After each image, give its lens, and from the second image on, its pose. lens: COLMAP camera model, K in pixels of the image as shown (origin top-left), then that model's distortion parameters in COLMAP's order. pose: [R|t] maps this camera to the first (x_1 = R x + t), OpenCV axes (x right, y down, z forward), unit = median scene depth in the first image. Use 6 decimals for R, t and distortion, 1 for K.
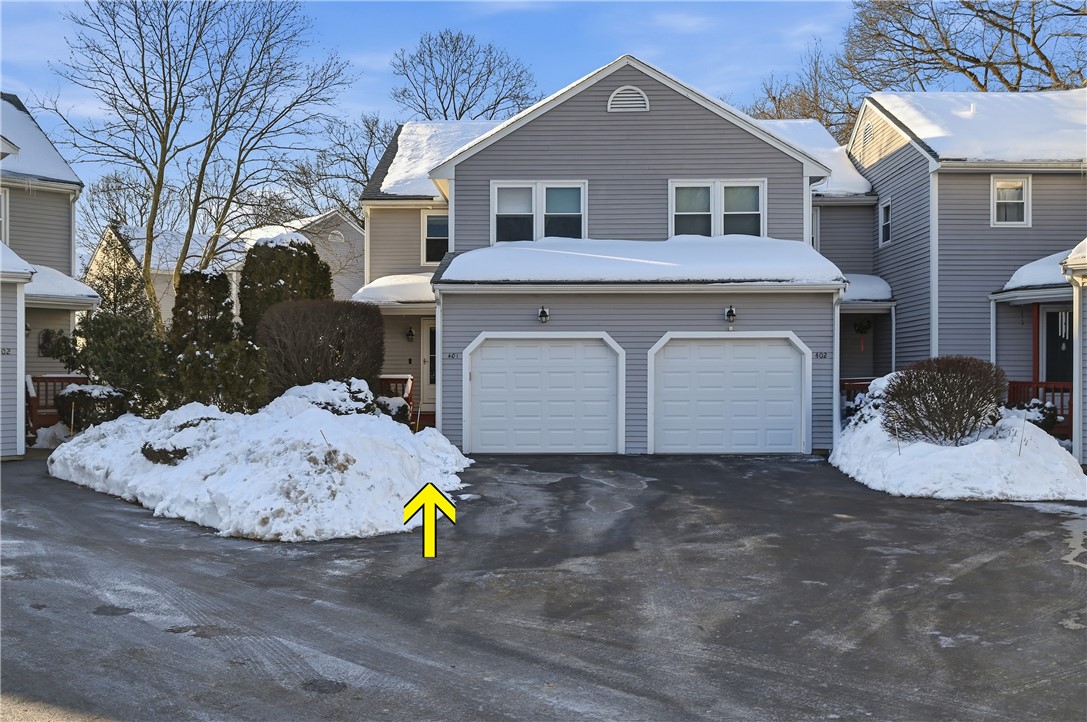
lens RADIAL K [[932.4, 0, 544.3], [0, 932.4, 364.4], [0, 0, 1]] dist [-0.007500, 0.000184]
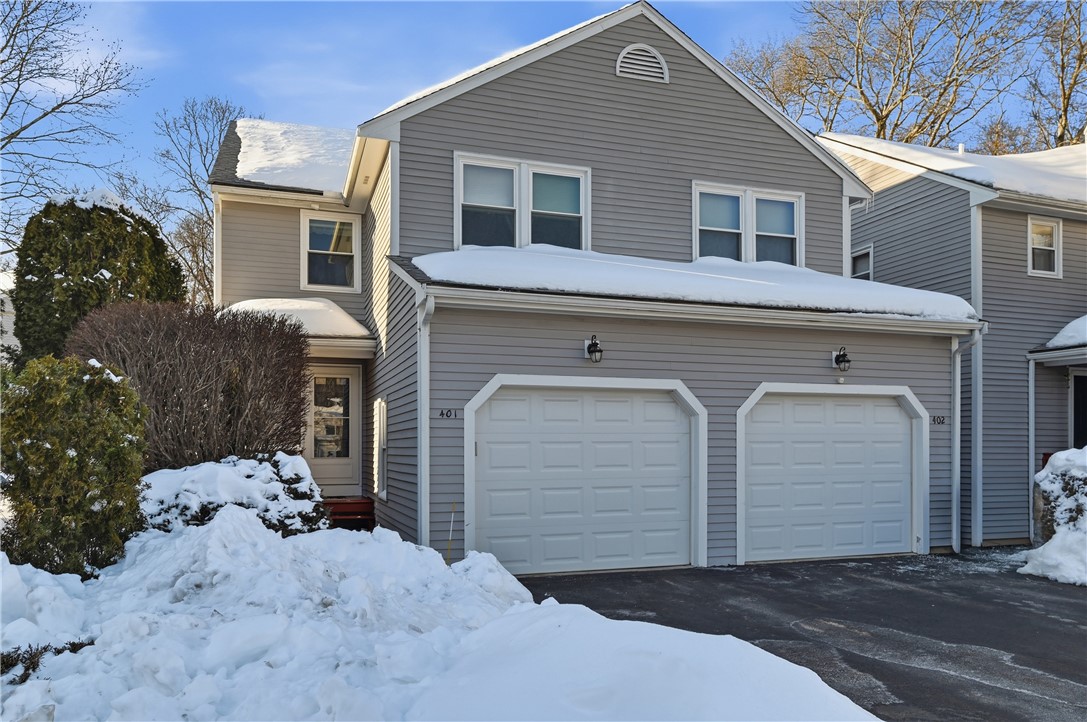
lens RADIAL K [[749.5, 0, 527.6], [0, 749.5, 436.4], [0, 0, 1]] dist [-0.004423, -0.001309]
pose [[0.944475, 0.004893, 0.328546, -0.183961], [-0.006291, 0.999975, 0.003195, 0.002944], [-0.328522, -0.005085, 0.944483, 0.485138]]
